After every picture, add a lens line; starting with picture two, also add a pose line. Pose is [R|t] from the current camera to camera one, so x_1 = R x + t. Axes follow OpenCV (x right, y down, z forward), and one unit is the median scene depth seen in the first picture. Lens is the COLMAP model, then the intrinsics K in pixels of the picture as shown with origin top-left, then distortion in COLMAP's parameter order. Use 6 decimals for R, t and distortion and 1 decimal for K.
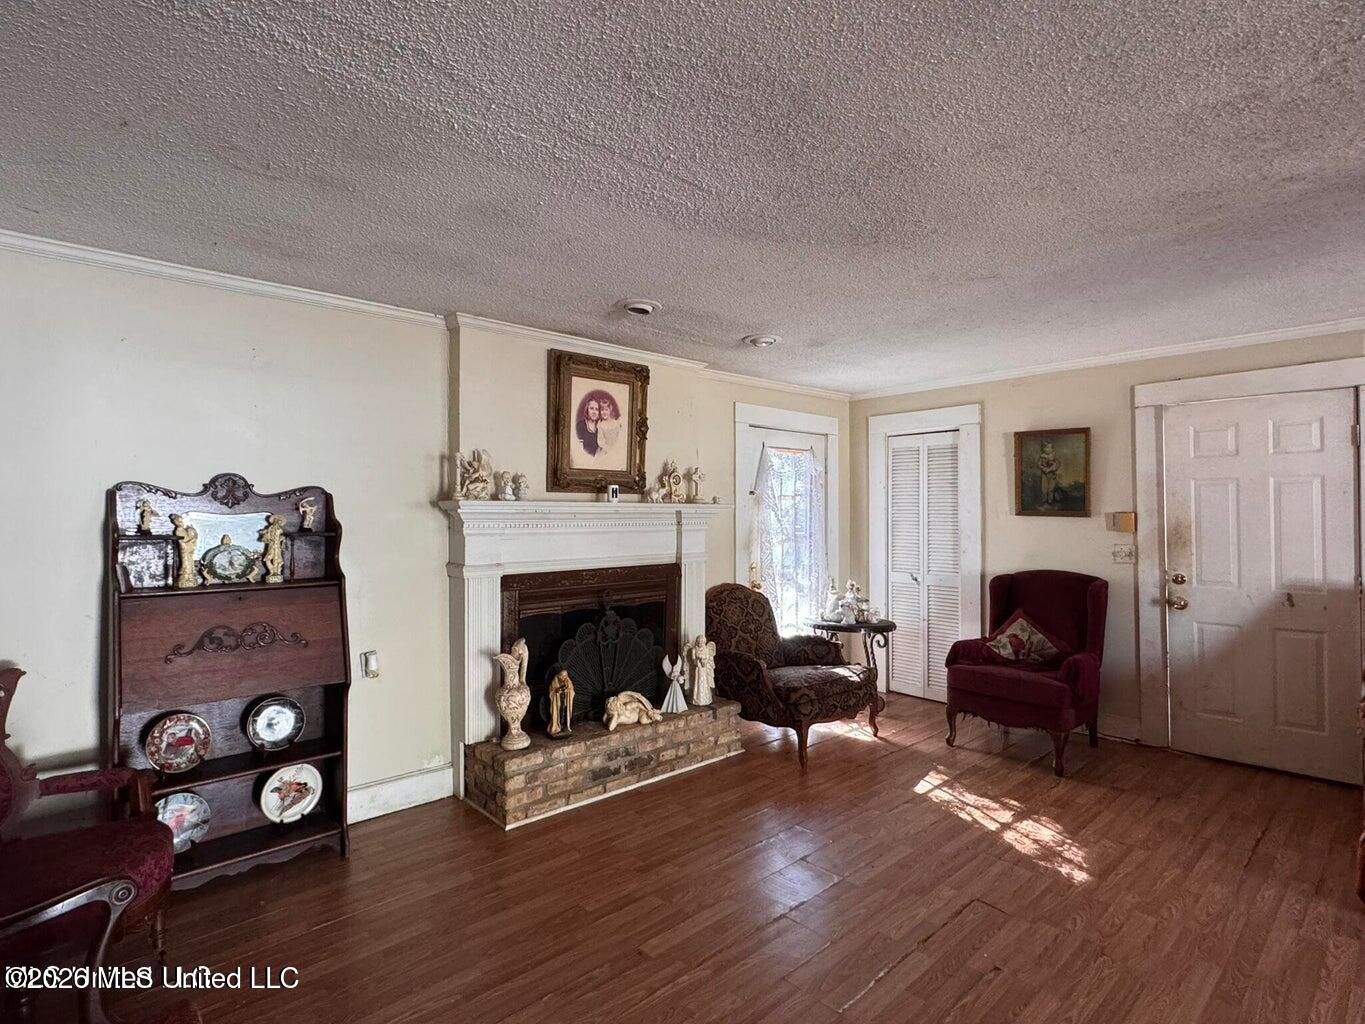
lens RADIAL K [[698.5, 0, 671.9], [0, 698.5, 508.1], [0, 0, 1]] dist [0.000661, 0.000862]
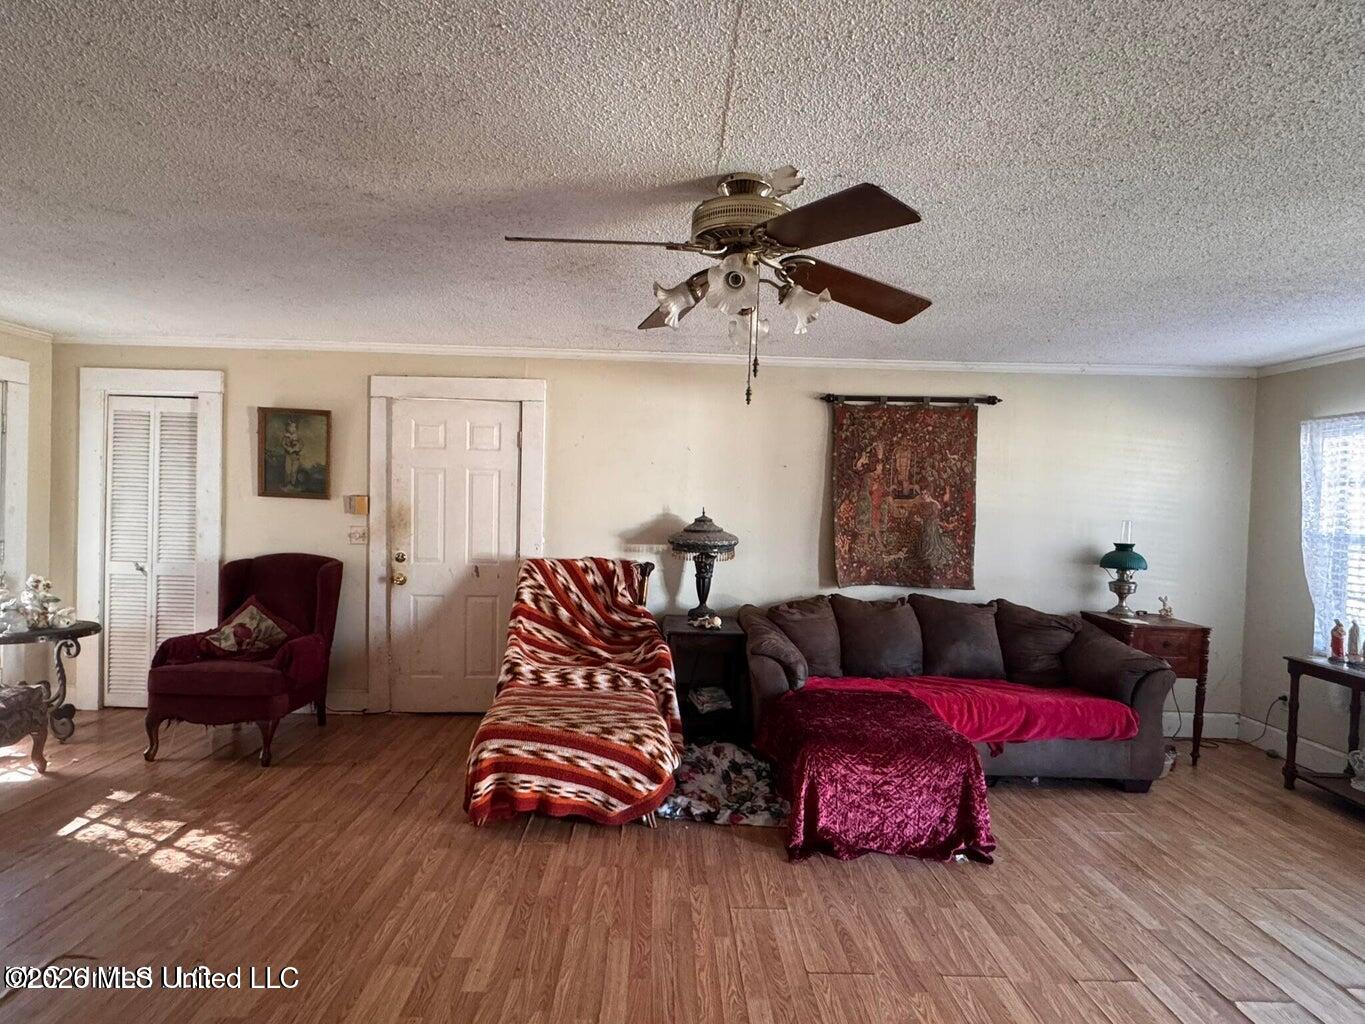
lens RADIAL K [[698.5, 0, 674.7], [0, 698.5, 509.3], [0, 0, 1]] dist [0.000661, 0.000862]
pose [[0.652736, 0.010944, 0.757506, 0.166429], [-0.032972, 0.999359, 0.013973, -0.004018], [-0.756868, -0.034098, 0.652678, -0.043065]]
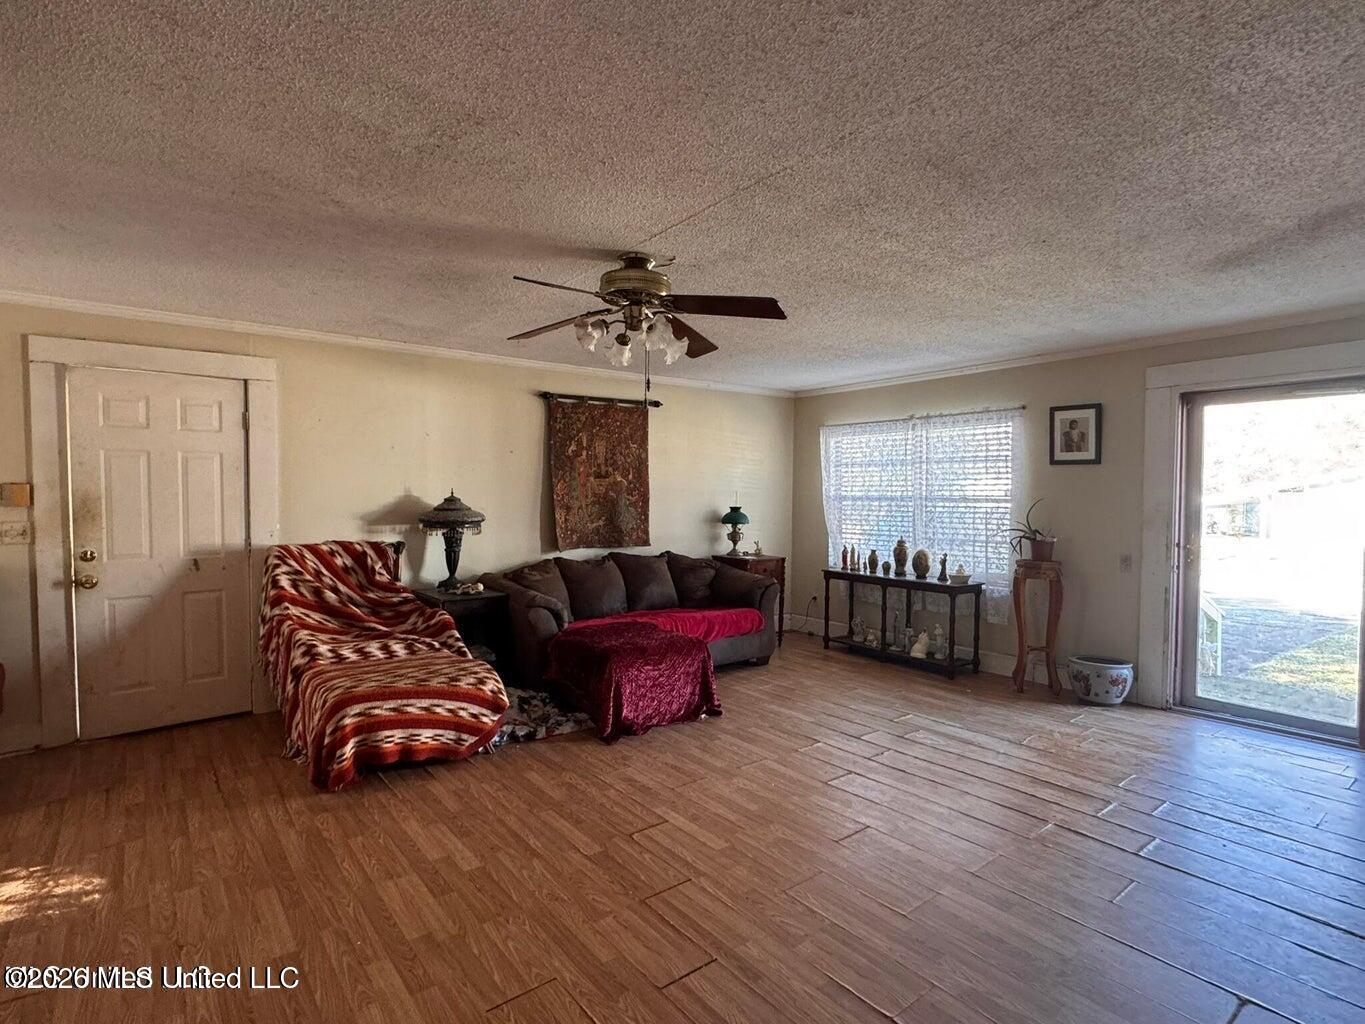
lens RADIAL K [[698.5, 0, 680.5], [0, 698.5, 508.4], [0, 0, 1]] dist [0.000661, 0.000862]
pose [[0.066110, -0.017847, 0.997653, -0.142249], [-0.006258, 0.999813, 0.018300, 0.016009], [-0.997793, -0.007453, 0.065986, 0.149382]]
